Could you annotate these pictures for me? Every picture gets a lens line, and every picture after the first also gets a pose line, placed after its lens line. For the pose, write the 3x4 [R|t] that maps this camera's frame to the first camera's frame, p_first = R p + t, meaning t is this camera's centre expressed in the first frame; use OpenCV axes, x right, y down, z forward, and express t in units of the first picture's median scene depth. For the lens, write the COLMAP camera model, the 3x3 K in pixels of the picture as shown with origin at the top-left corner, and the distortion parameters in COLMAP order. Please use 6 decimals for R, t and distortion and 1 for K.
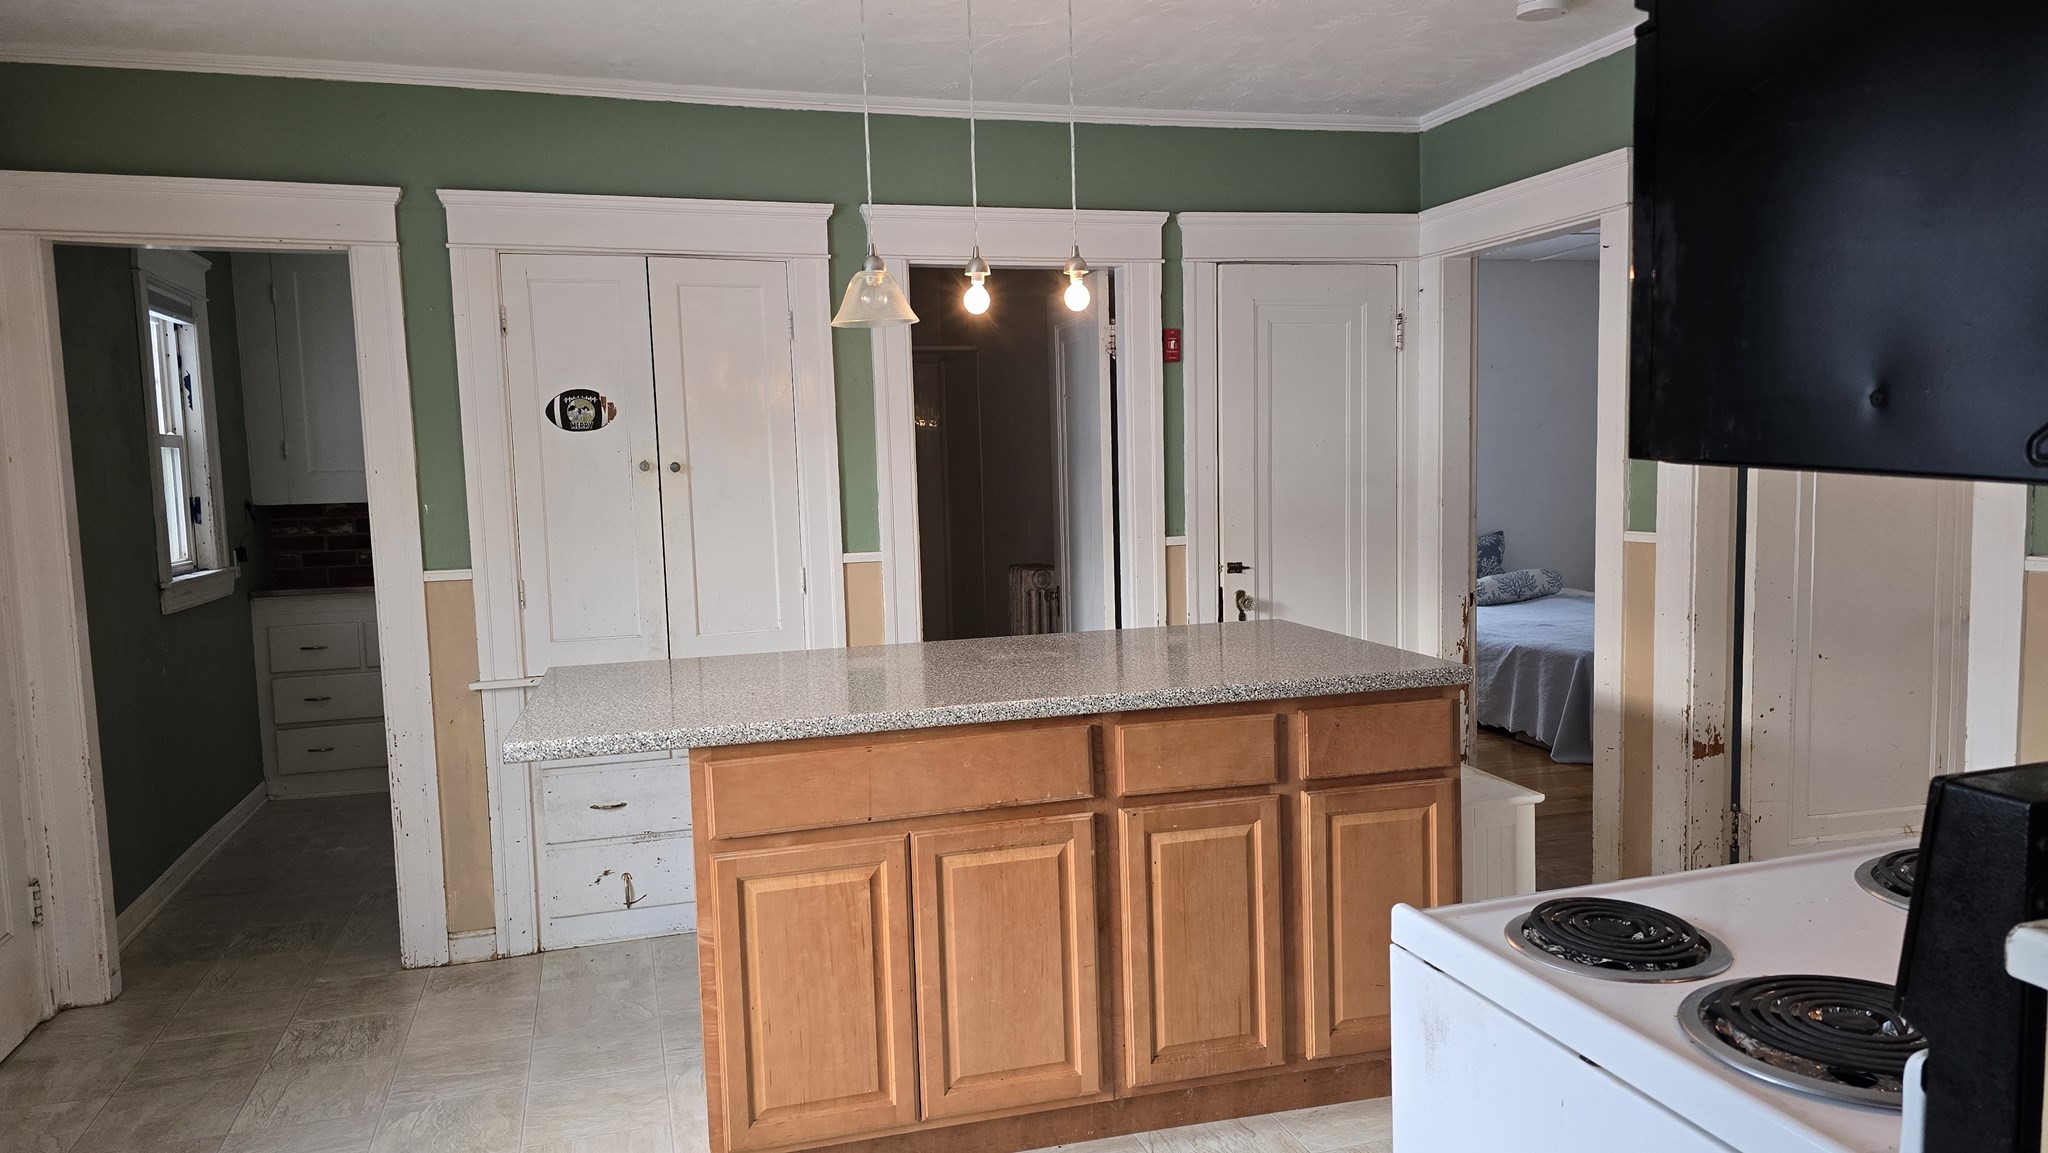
lens RADIAL K [[1367.0, 0, 1023.1], [0, 1367.0, 586.7], [0, 0, 1]] dist [0.060716, -0.055147]
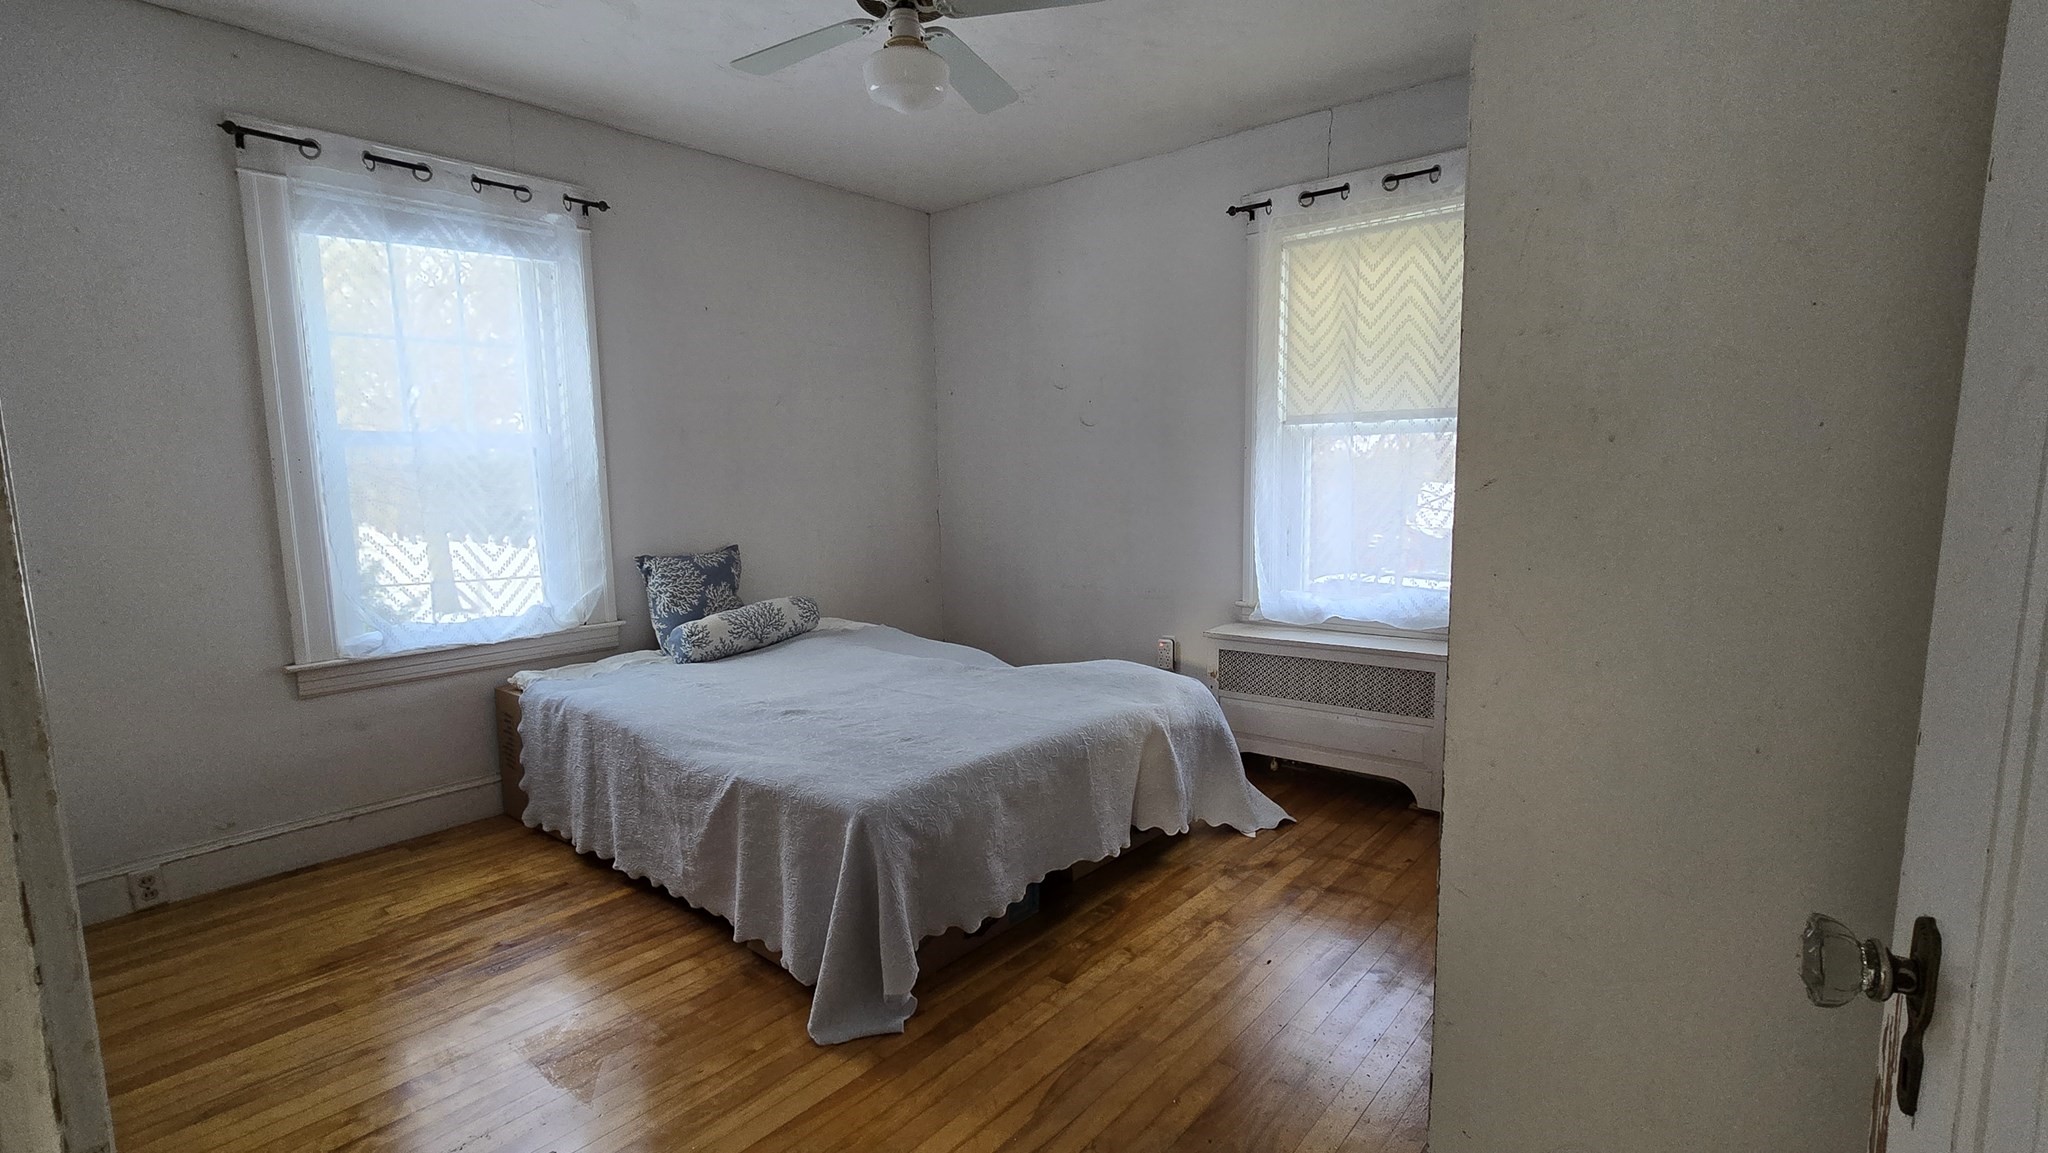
lens RADIAL K [[942.0, 0, 1026.7], [0, 942.0, 589.6], [0, 0, 1]] dist [-0.000417, -0.000041]
pose [[0.833548, -0.057242, 0.549474, 0.439148], [0.047396, 0.998360, 0.032106, -0.056021], [-0.550410, -0.000719, 0.834894, 1.097259]]
